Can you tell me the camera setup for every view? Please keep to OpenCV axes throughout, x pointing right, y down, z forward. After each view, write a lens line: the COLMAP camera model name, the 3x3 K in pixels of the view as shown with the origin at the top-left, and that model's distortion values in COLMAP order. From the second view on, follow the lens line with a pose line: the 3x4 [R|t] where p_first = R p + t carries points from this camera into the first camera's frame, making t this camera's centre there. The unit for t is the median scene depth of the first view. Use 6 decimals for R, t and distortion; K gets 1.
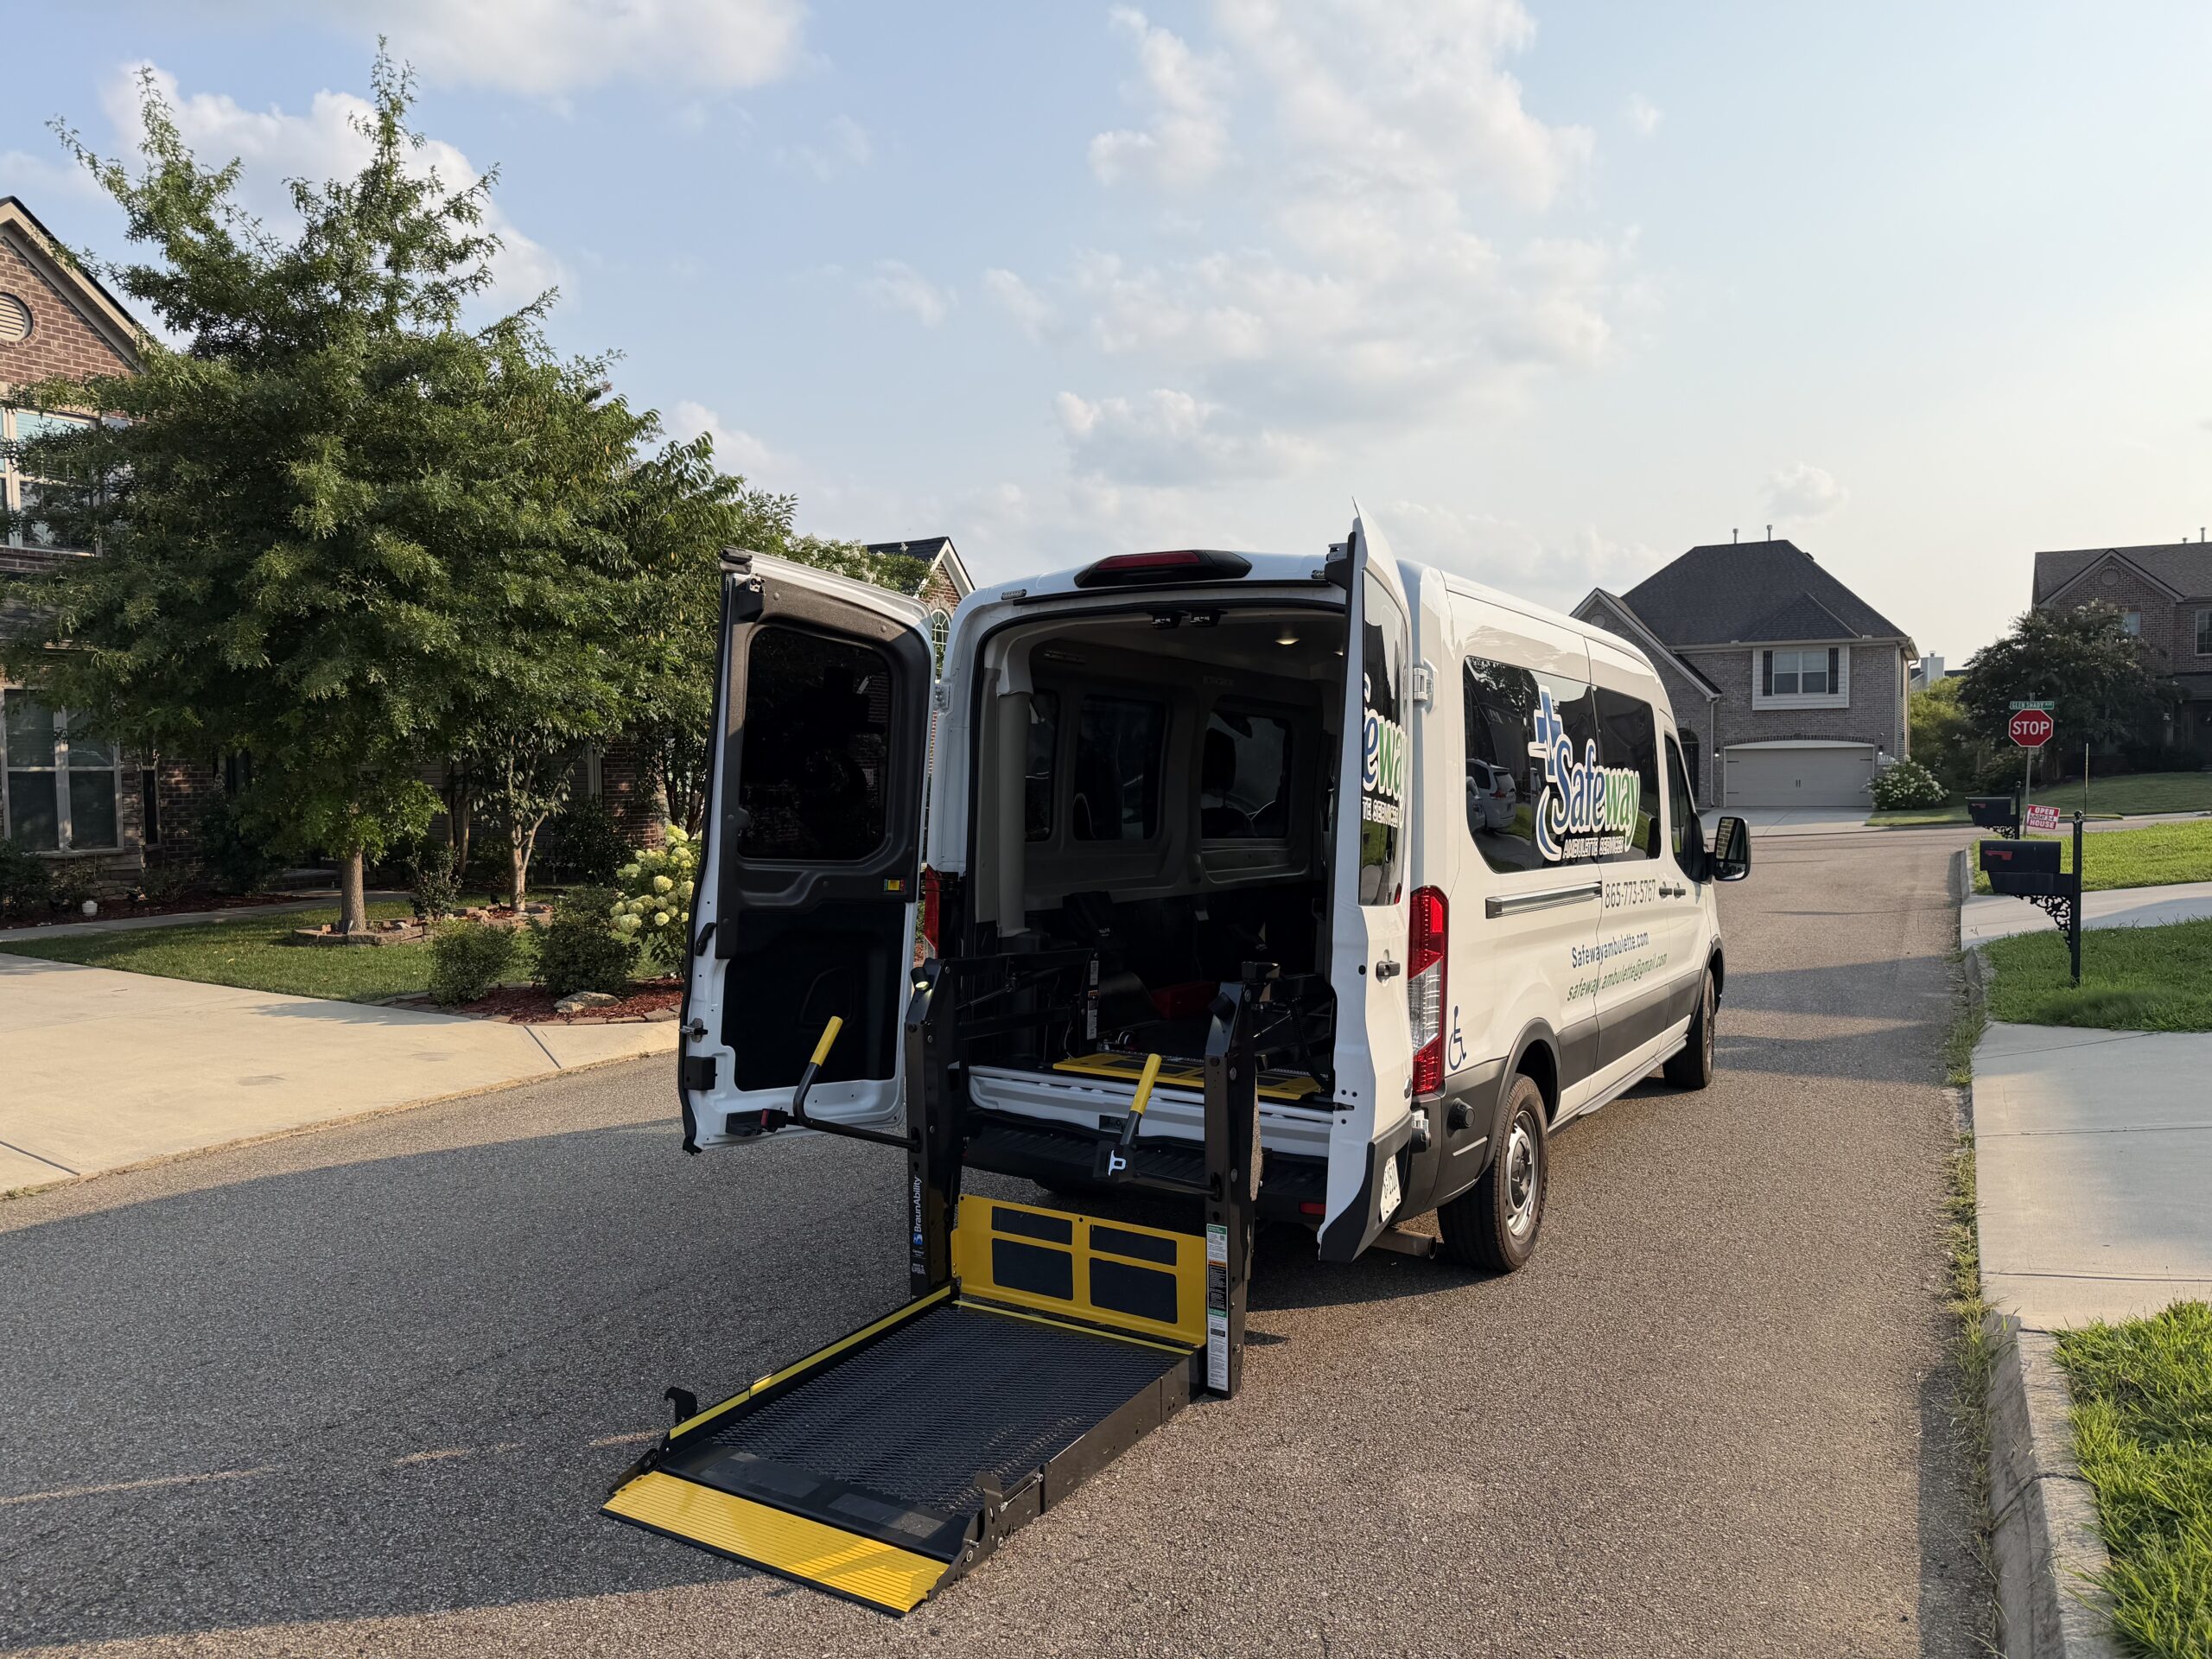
lens RADIAL K [[1546.2, 0, 1120.5], [0, 1546.2, 853.5], [0, 0, 1]] dist [0.053832, -0.069179]
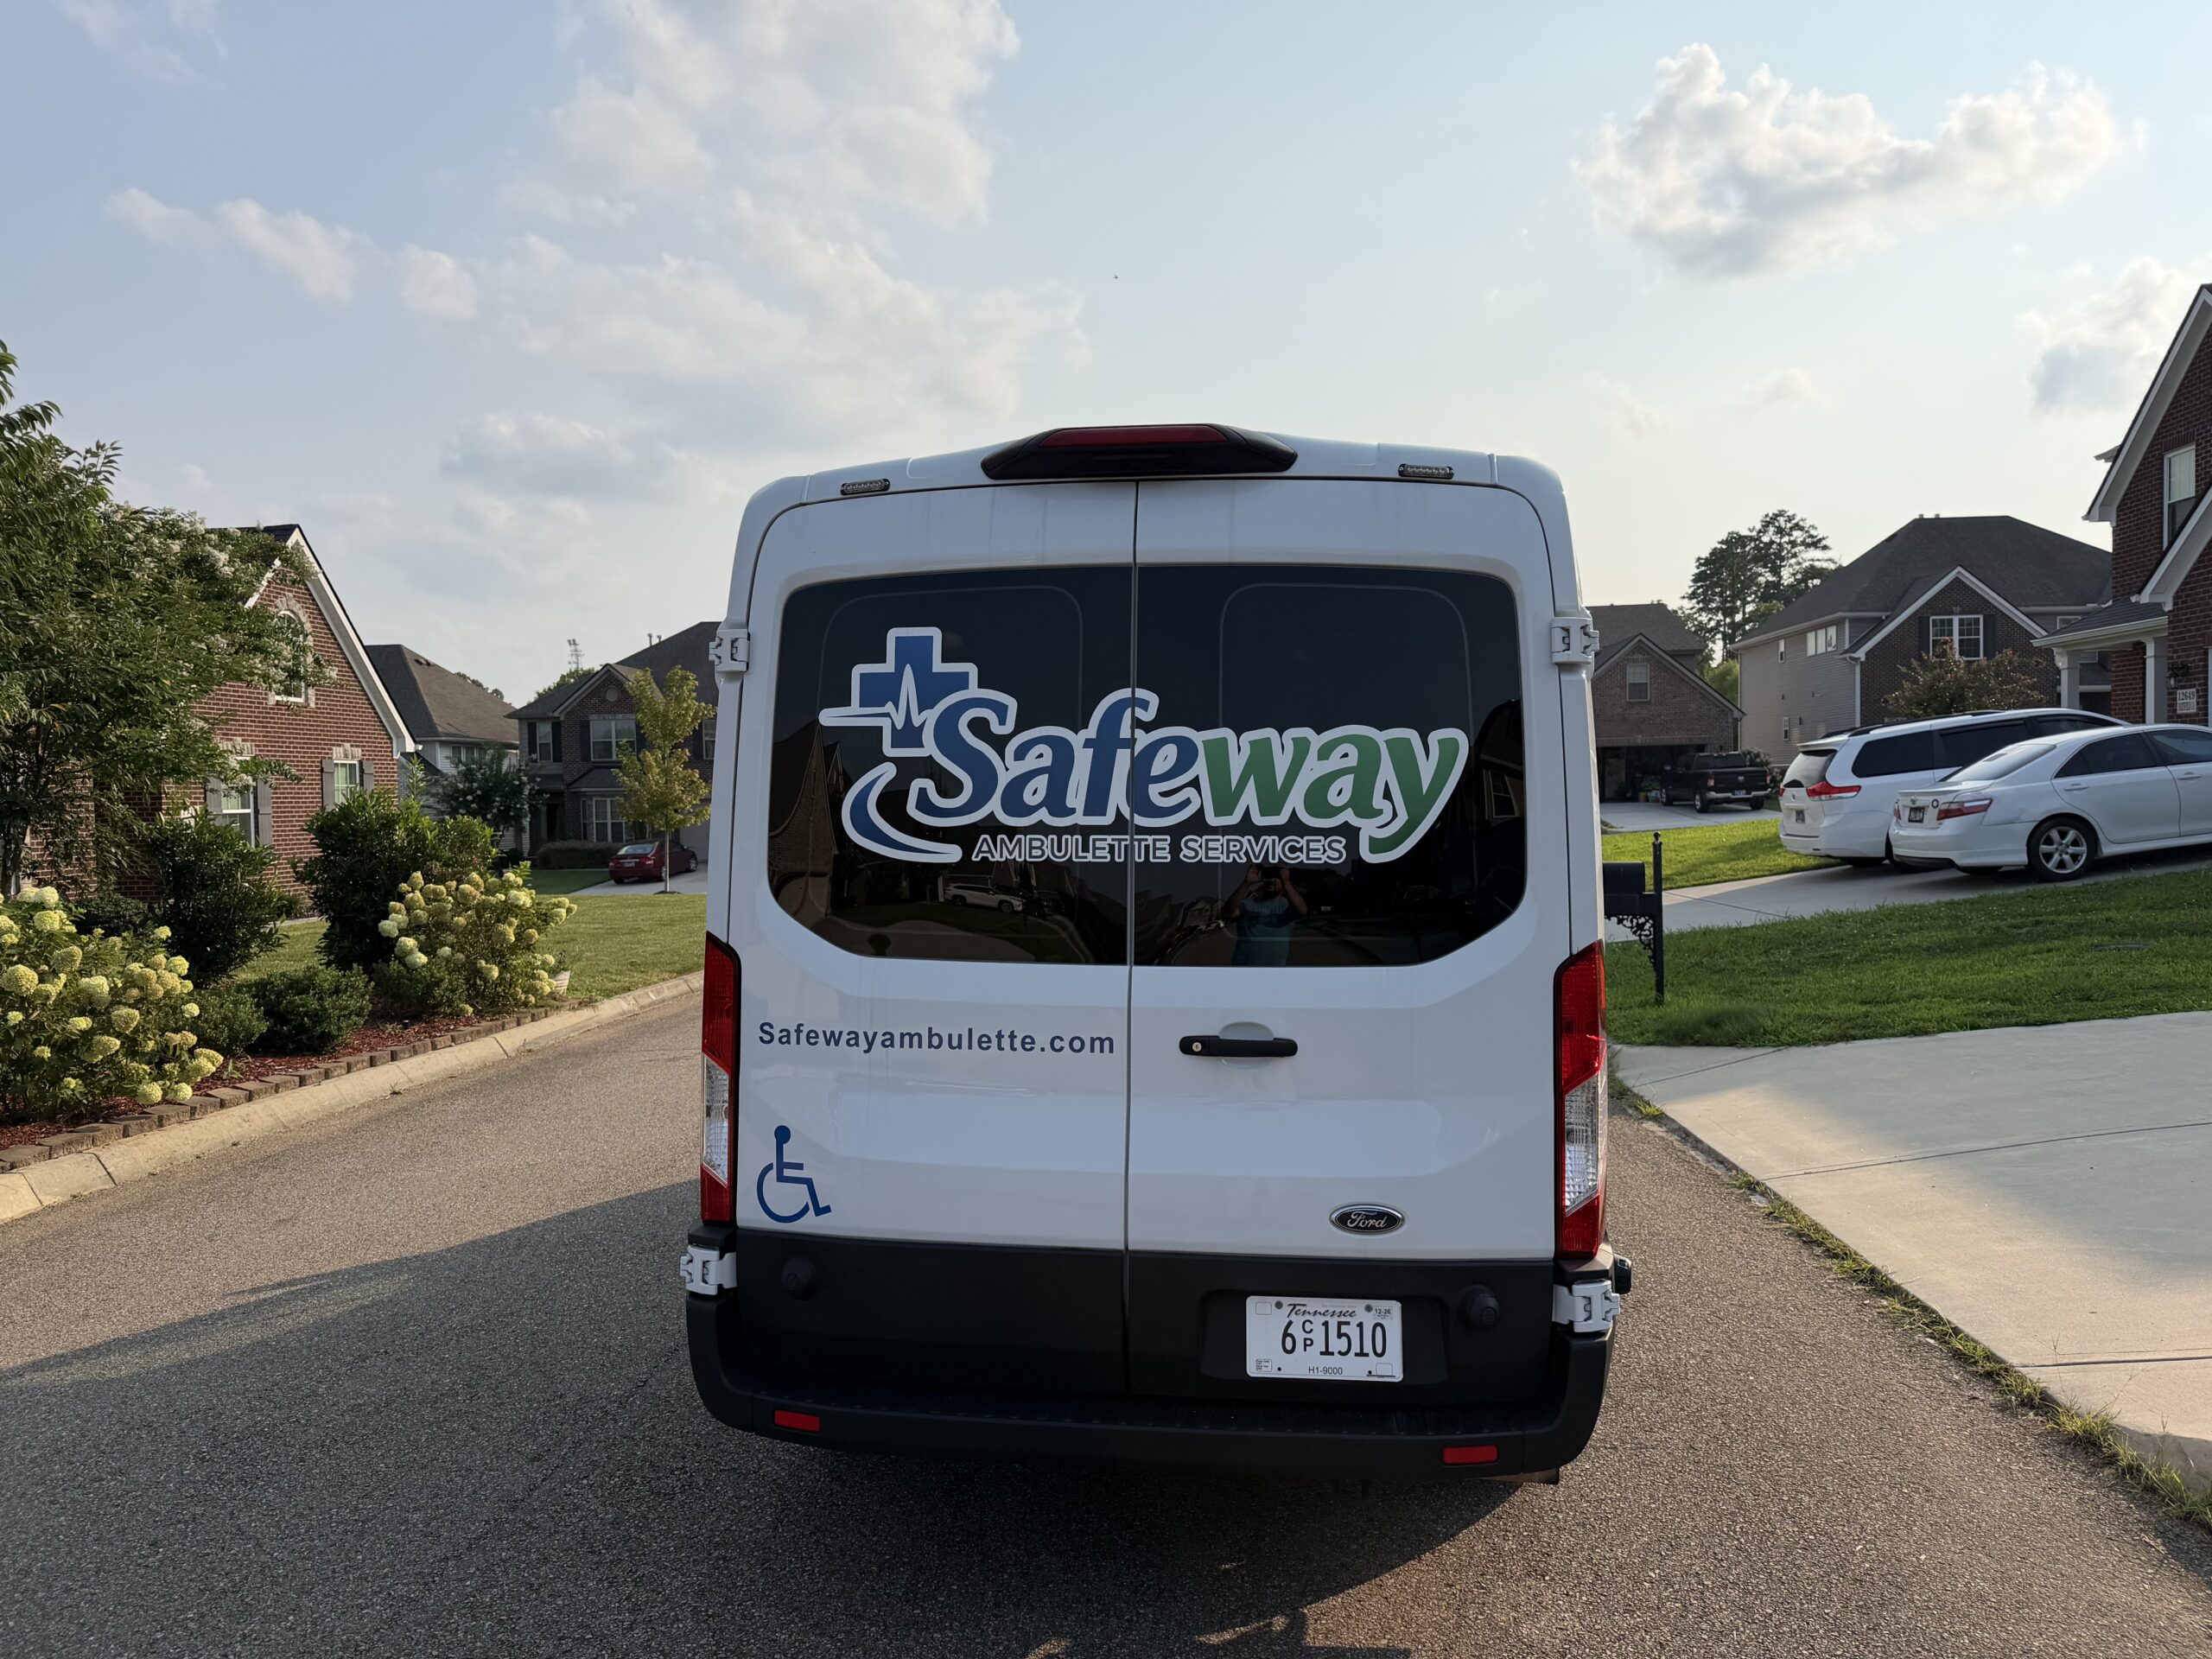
lens RADIAL K [[1546.2, 0, 1117.6], [0, 1546.2, 840.6], [0, 0, 1]] dist [0.053832, -0.069179]
pose [[0.918895, -0.014881, 0.394222, -0.204828], [0.027864, 0.999241, -0.027229, -0.006834], [-0.393518, 0.036006, 0.918612, 0.361664]]
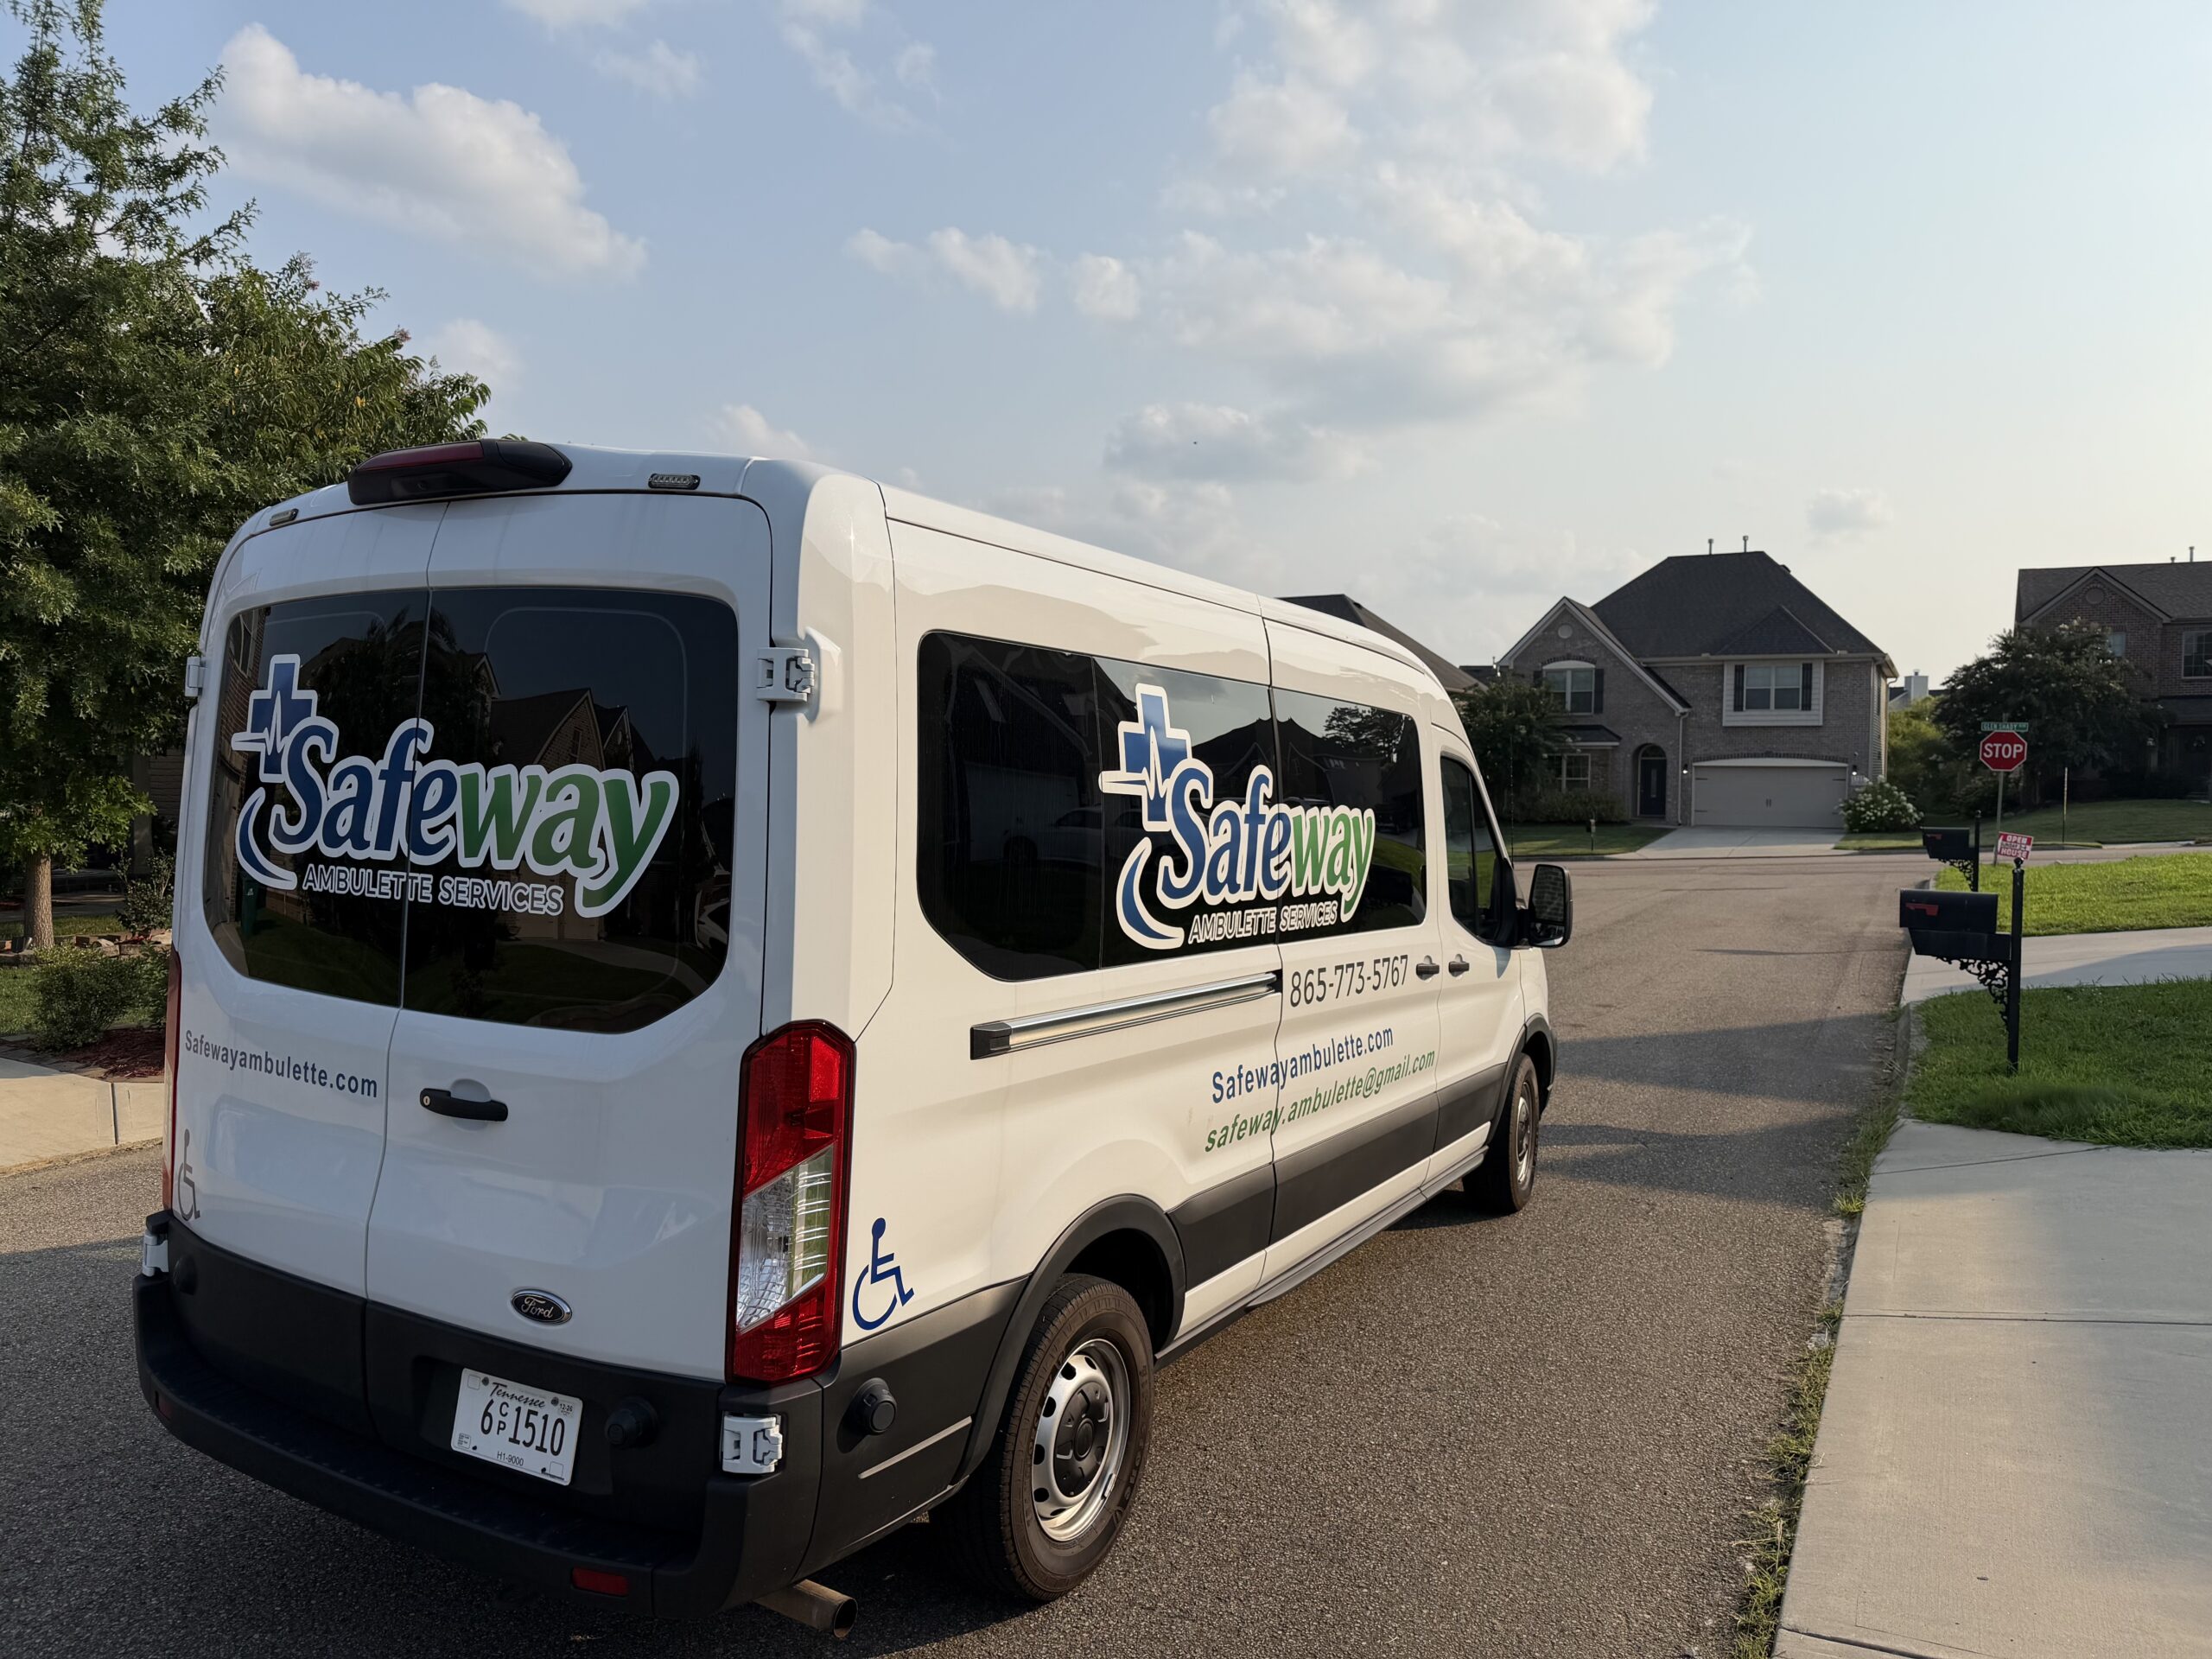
lens RADIAL K [[1546.2, 0, 1117.9], [0, 1546.2, 841.5], [0, 0, 1]] dist [0.053832, -0.069179]
pose [[0.999789, 0.020083, 0.004255, 0.246748], [-0.020042, 0.999754, -0.009451, -0.033283], [-0.004444, 0.009363, 0.999946, 0.330600]]
